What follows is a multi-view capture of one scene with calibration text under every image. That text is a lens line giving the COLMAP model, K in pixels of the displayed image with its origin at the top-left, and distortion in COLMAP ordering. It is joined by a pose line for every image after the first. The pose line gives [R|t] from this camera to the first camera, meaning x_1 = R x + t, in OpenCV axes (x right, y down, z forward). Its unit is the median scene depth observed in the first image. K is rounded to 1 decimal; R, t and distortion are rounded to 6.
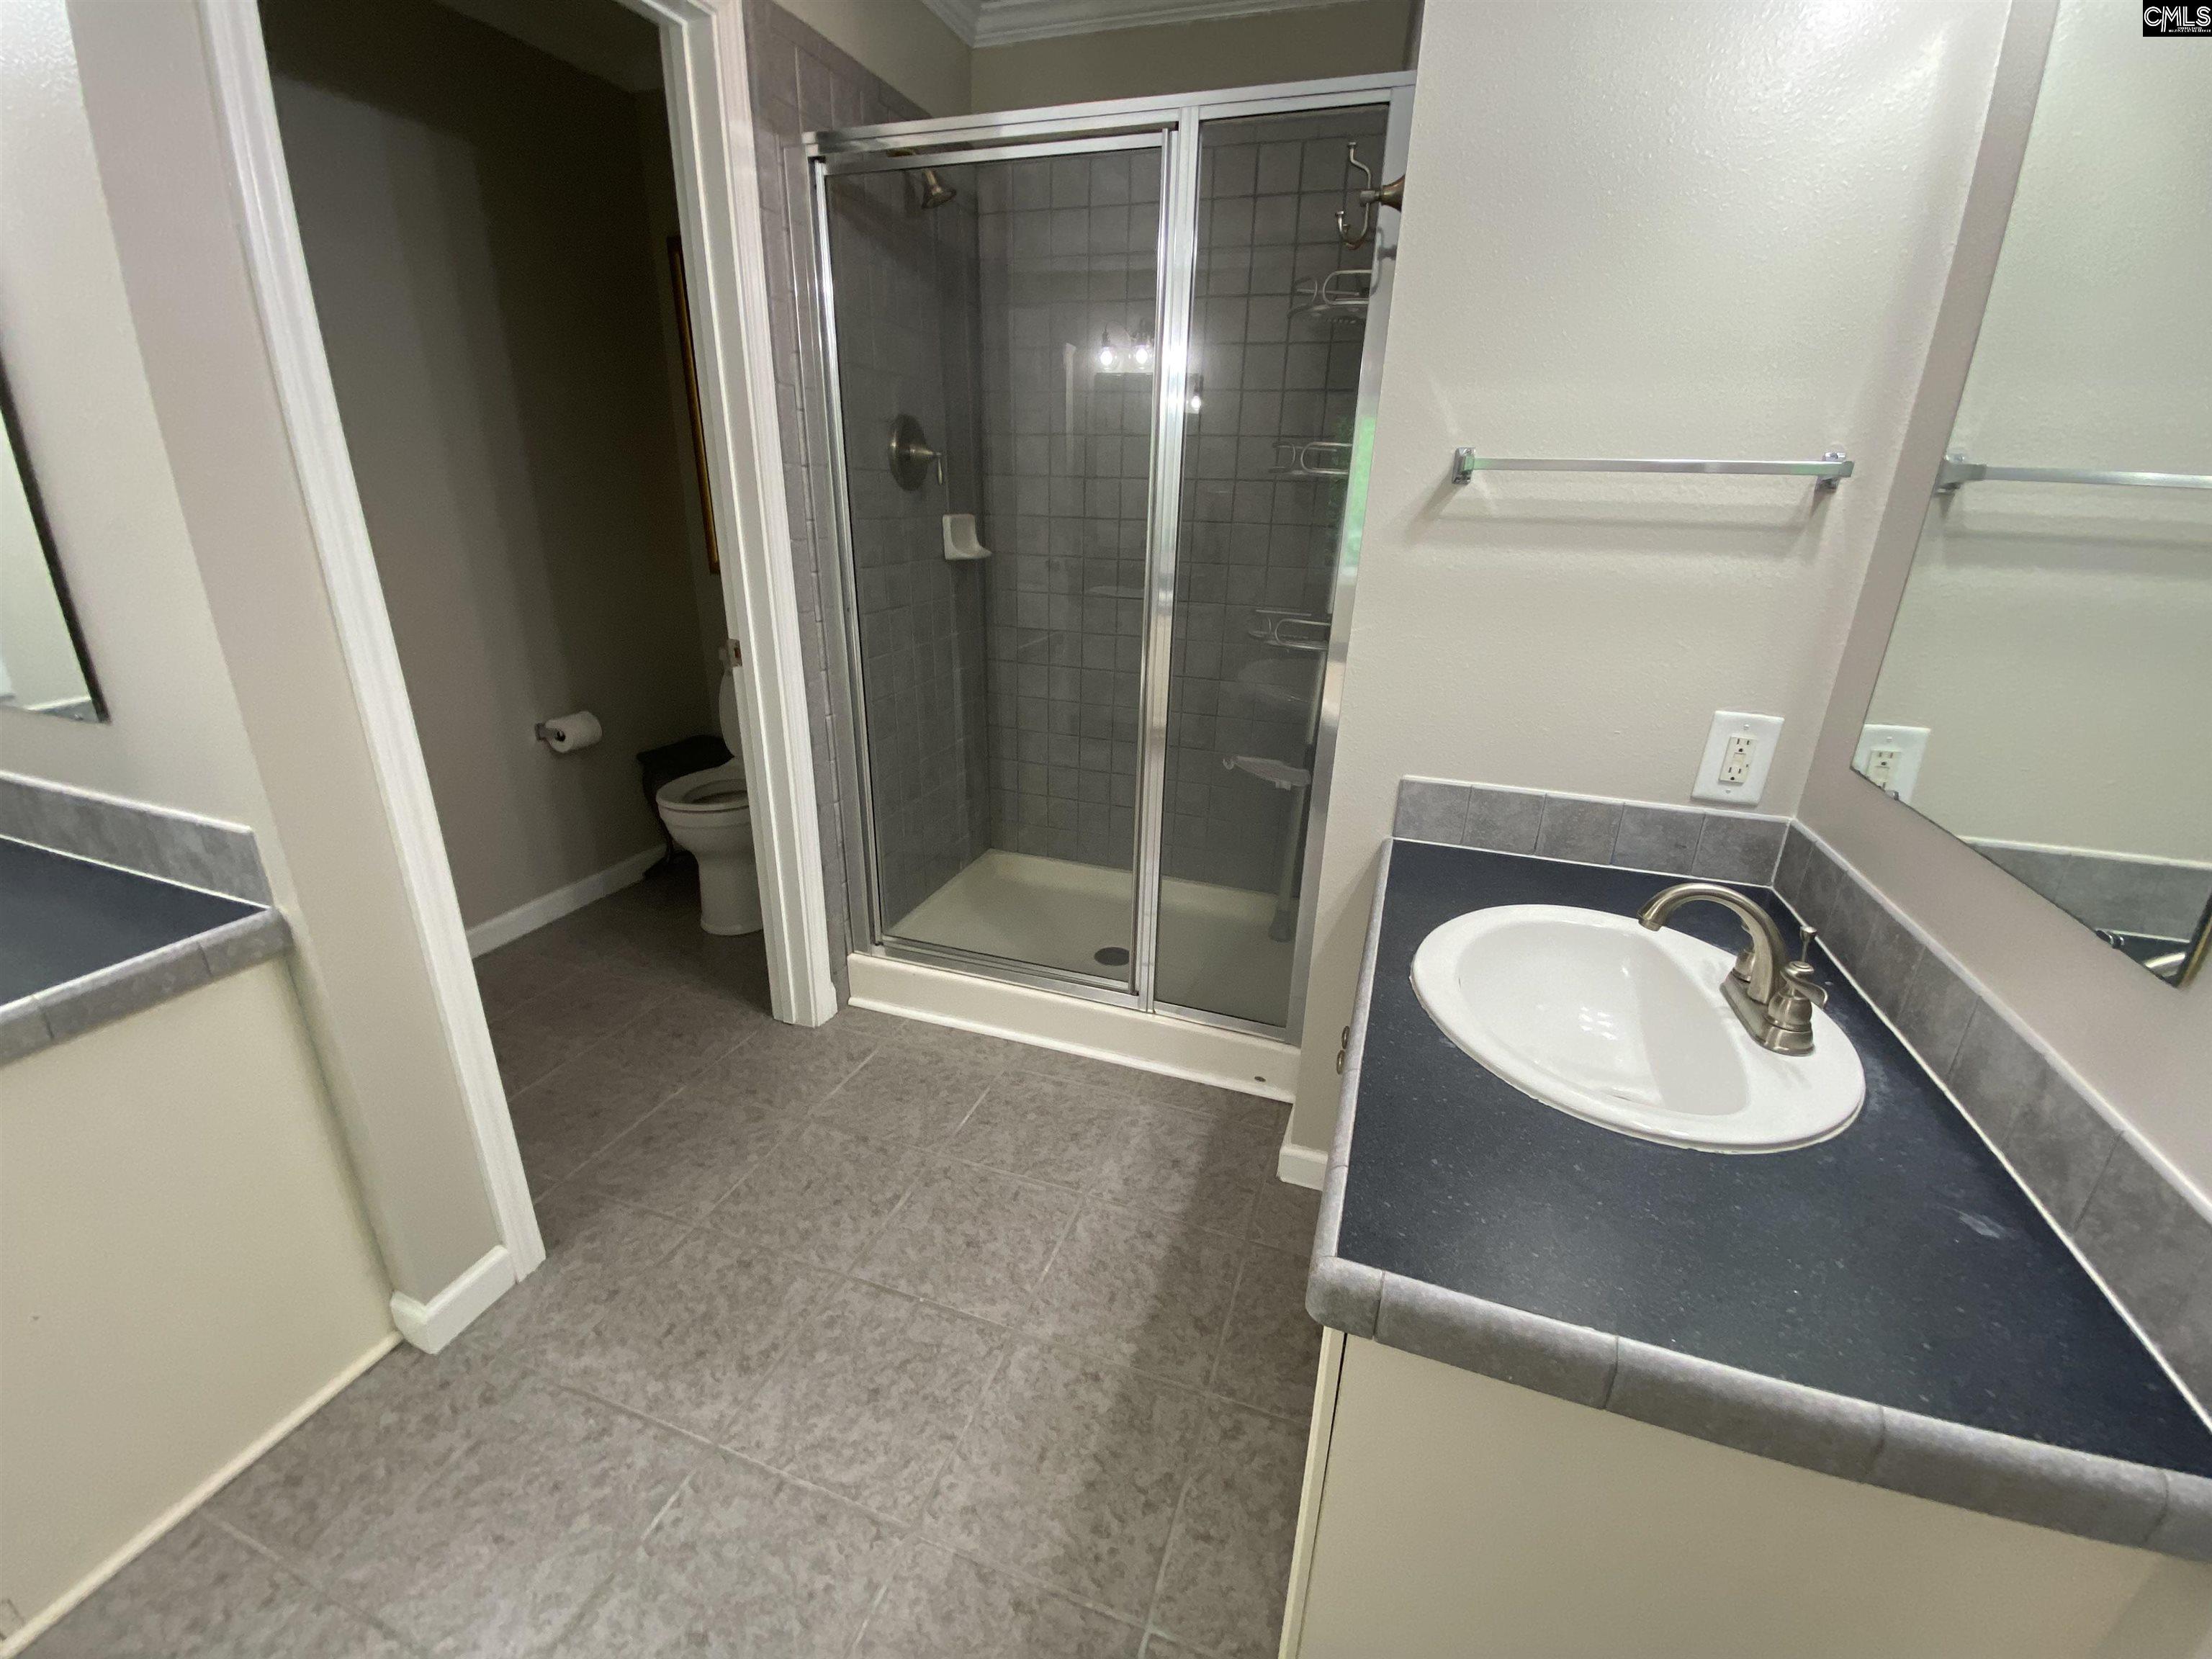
lens RADIAL K [[888.6, 0, 1102.2], [0, 888.6, 824.5], [0, 0, 1]] dist [0.017188, -0.019602]
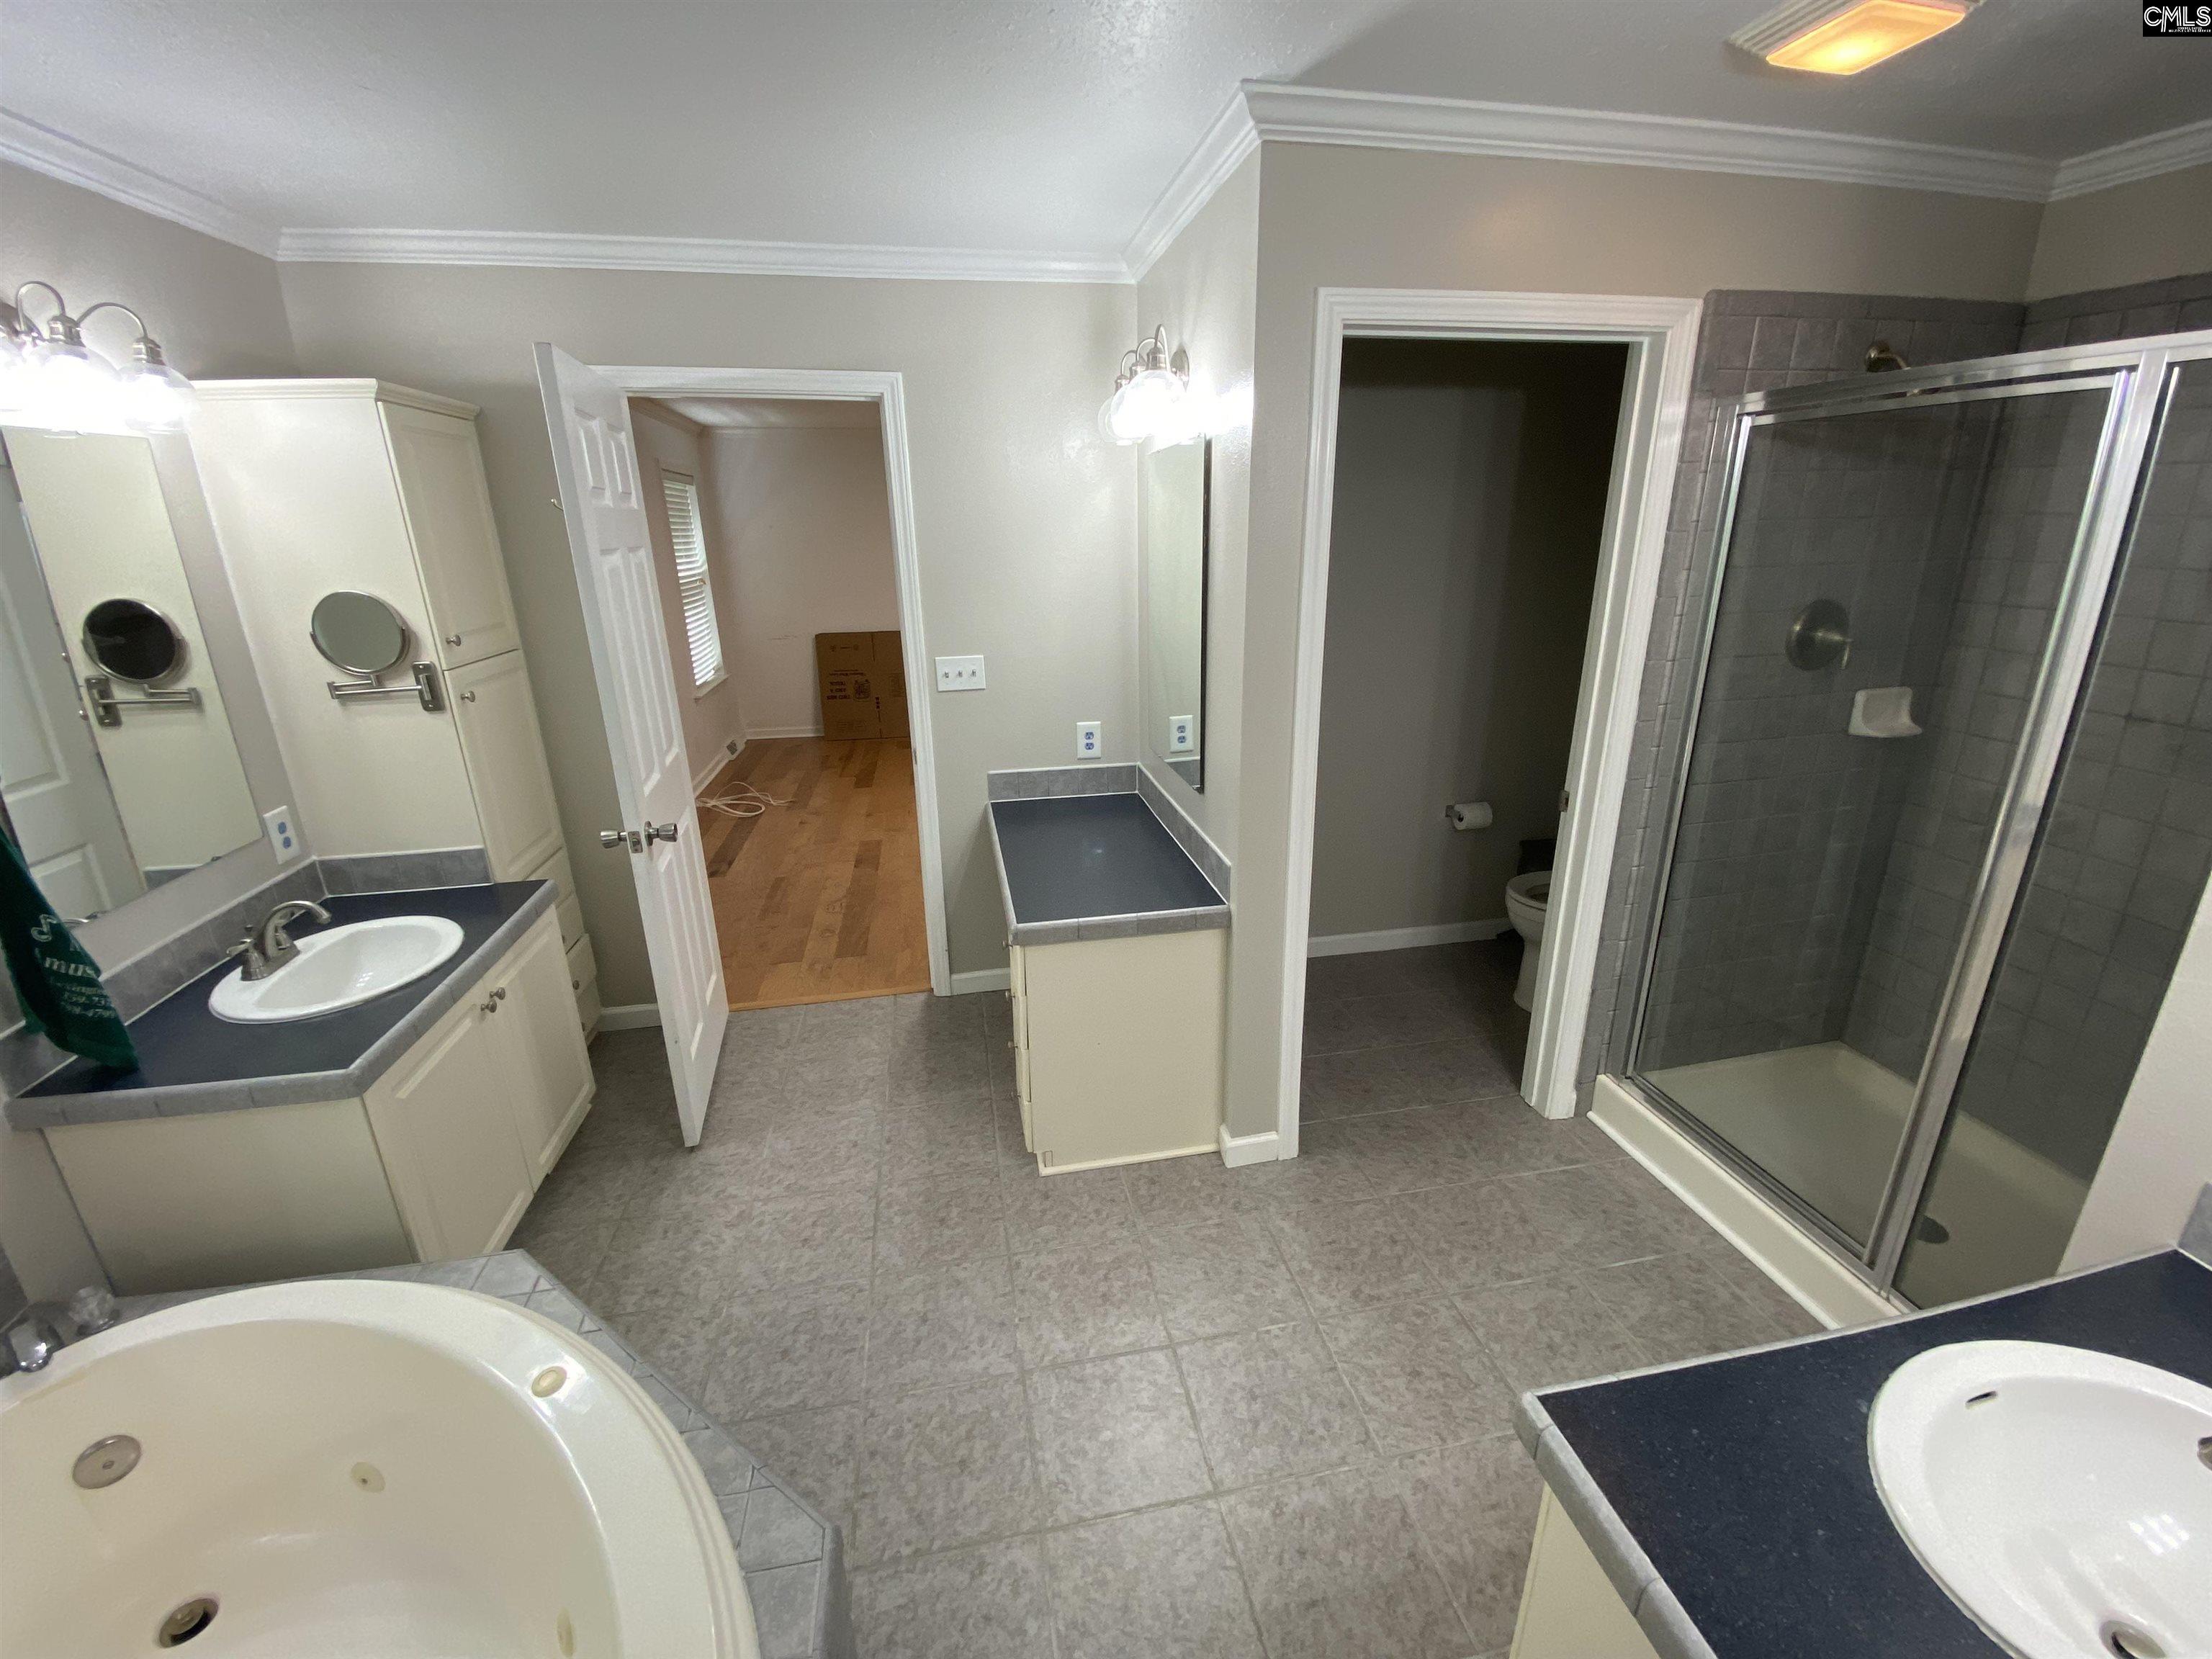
lens RADIAL K [[893.6, 0, 1106.9], [0, 893.6, 821.1], [0, 0, 1]] dist [0.016840, -0.019437]
pose [[0.497300, 0.235715, -0.834944, 0.354563], [-0.268420, 0.956967, 0.110290, -0.150393], [0.825011, 0.169268, 0.539171, -0.209221]]
